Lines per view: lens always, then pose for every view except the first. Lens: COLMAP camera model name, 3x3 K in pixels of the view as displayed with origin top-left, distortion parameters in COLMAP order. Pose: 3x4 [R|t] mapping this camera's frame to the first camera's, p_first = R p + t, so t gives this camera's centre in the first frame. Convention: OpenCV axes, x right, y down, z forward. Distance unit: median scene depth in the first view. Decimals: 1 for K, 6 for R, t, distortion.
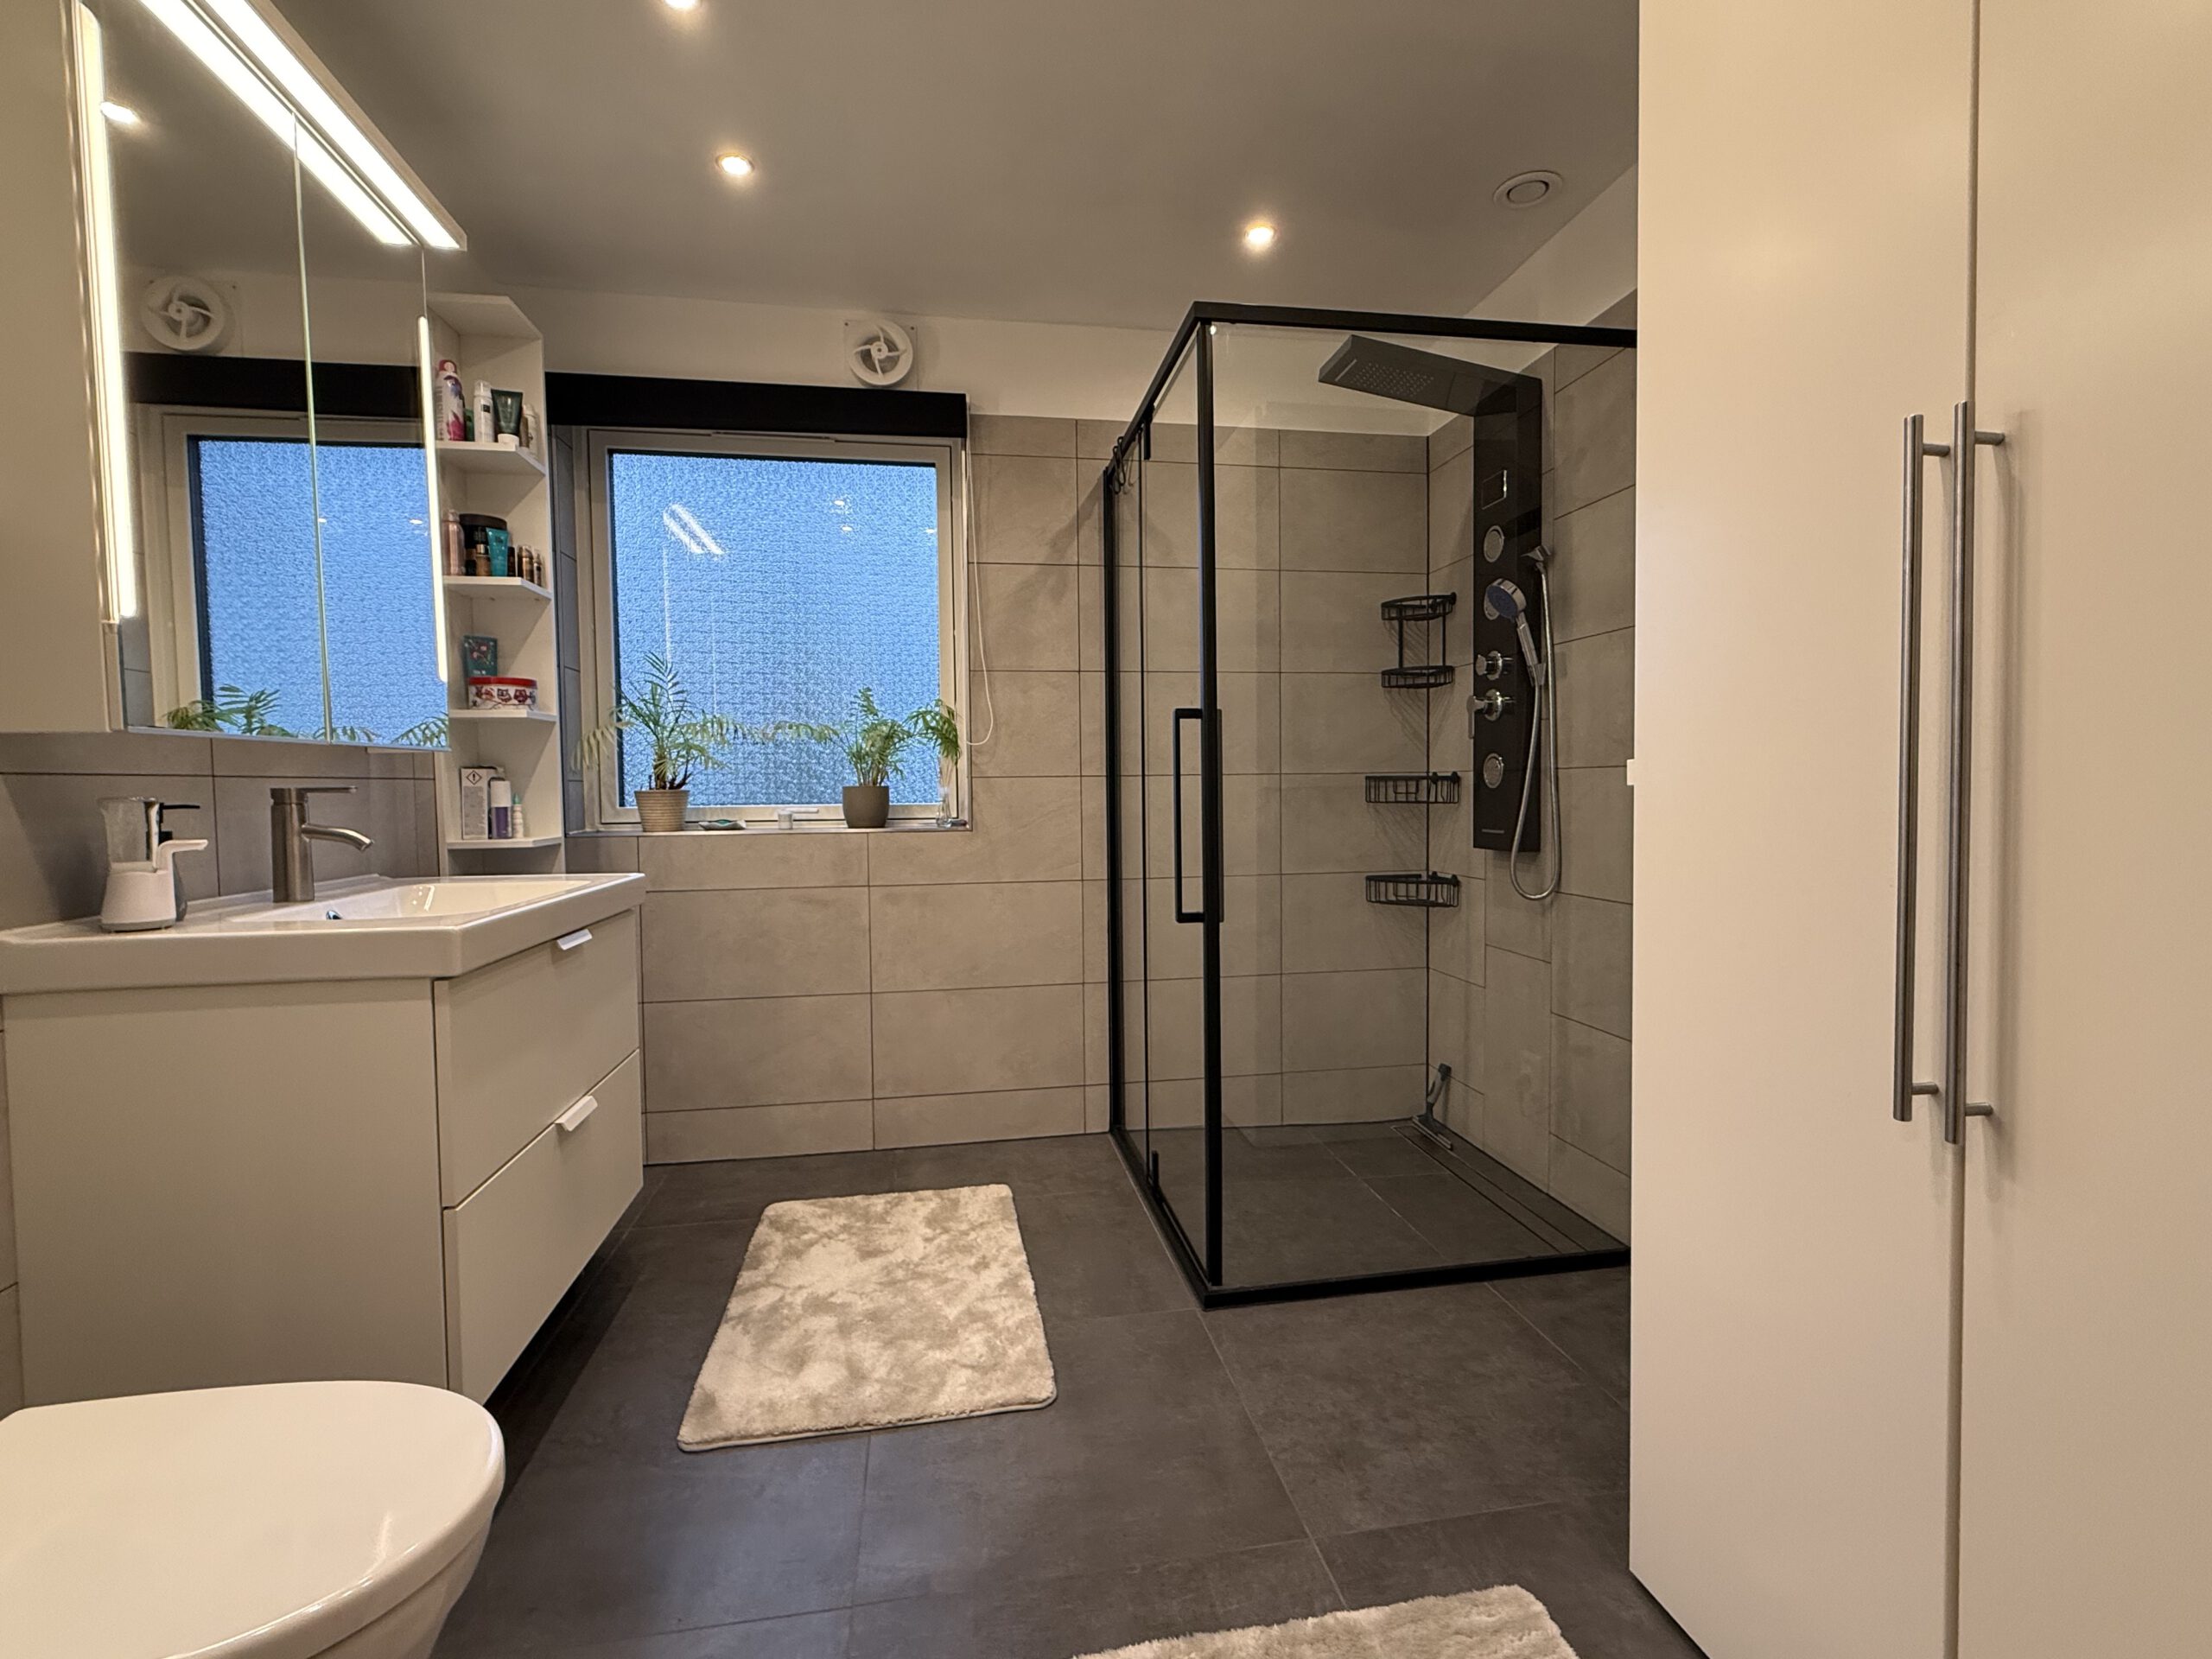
lens RADIAL K [[1006.2, 0, 1106.0], [0, 1006.2, 829.5], [0, 0, 1]] dist [0.001359, 0.000193]
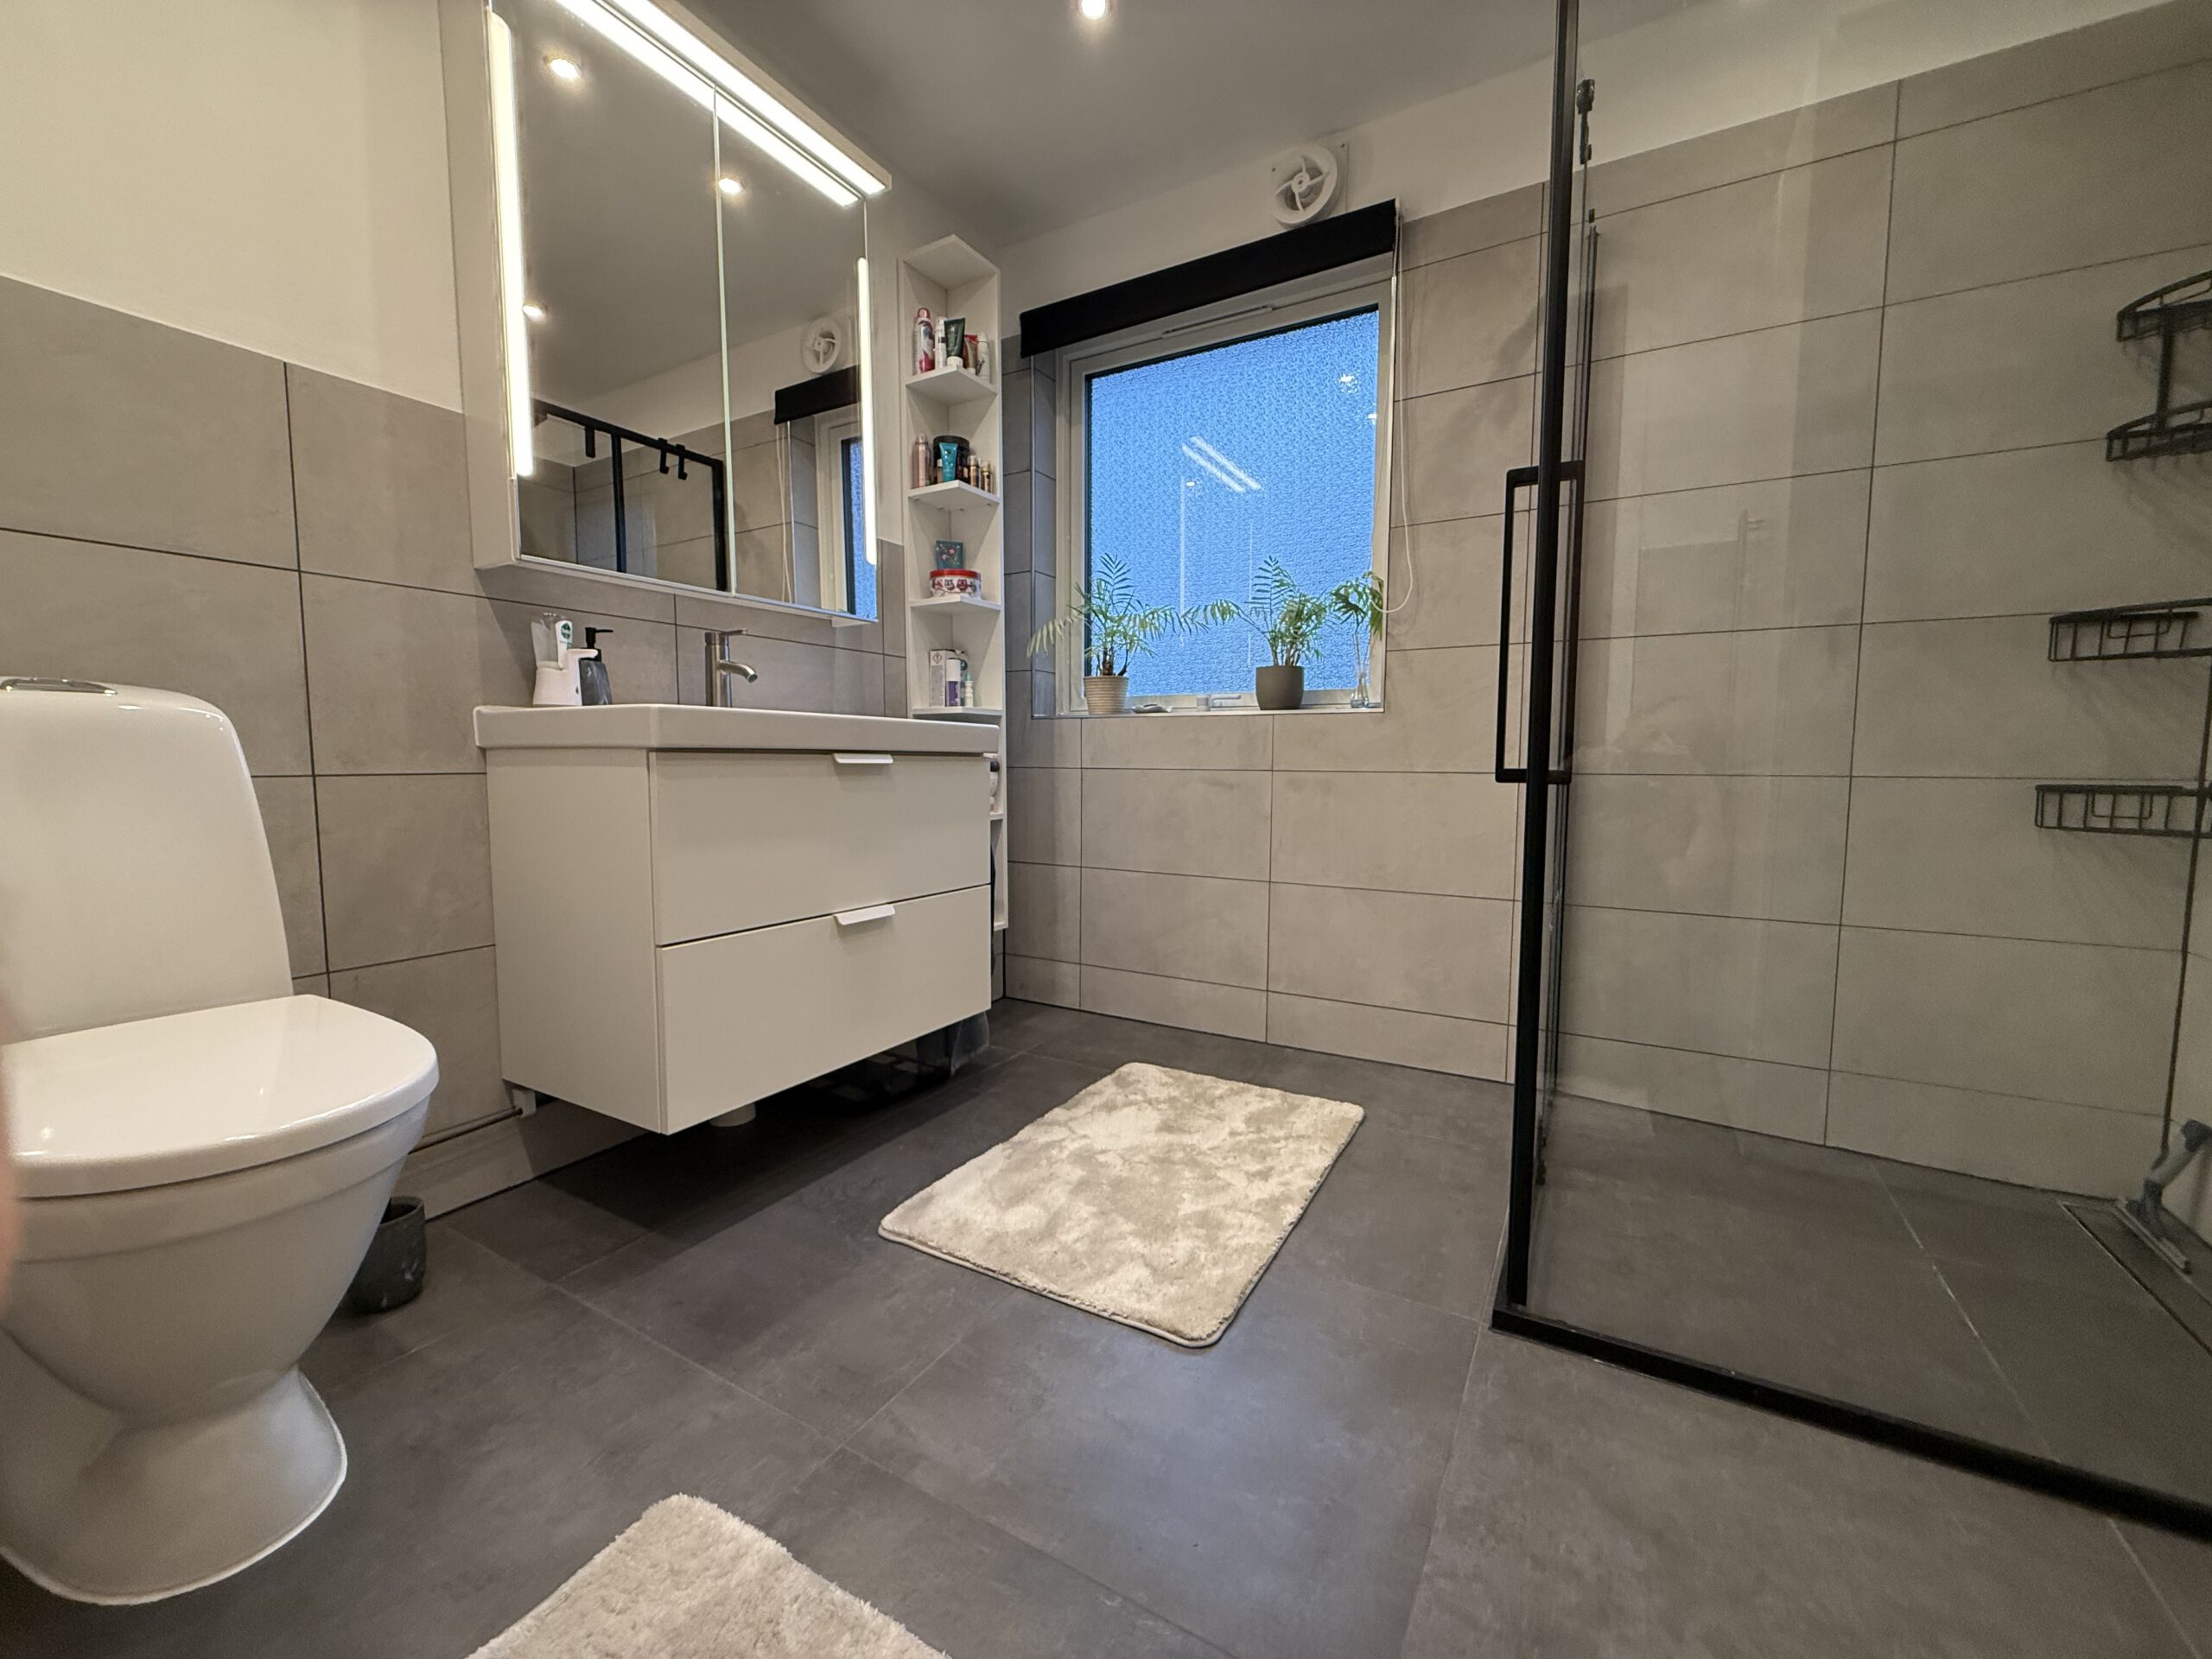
lens RADIAL K [[883.5, 0, 1106.0], [0, 883.5, 829.5], [0, 0, 1]] dist [0.001472, 0.000089]
pose [[0.765675, 0.065319, -0.639902, 0.225316], [-0.041708, 0.997779, 0.051943, 0.090818], [0.641874, -0.013083, 0.766699, 0.301754]]
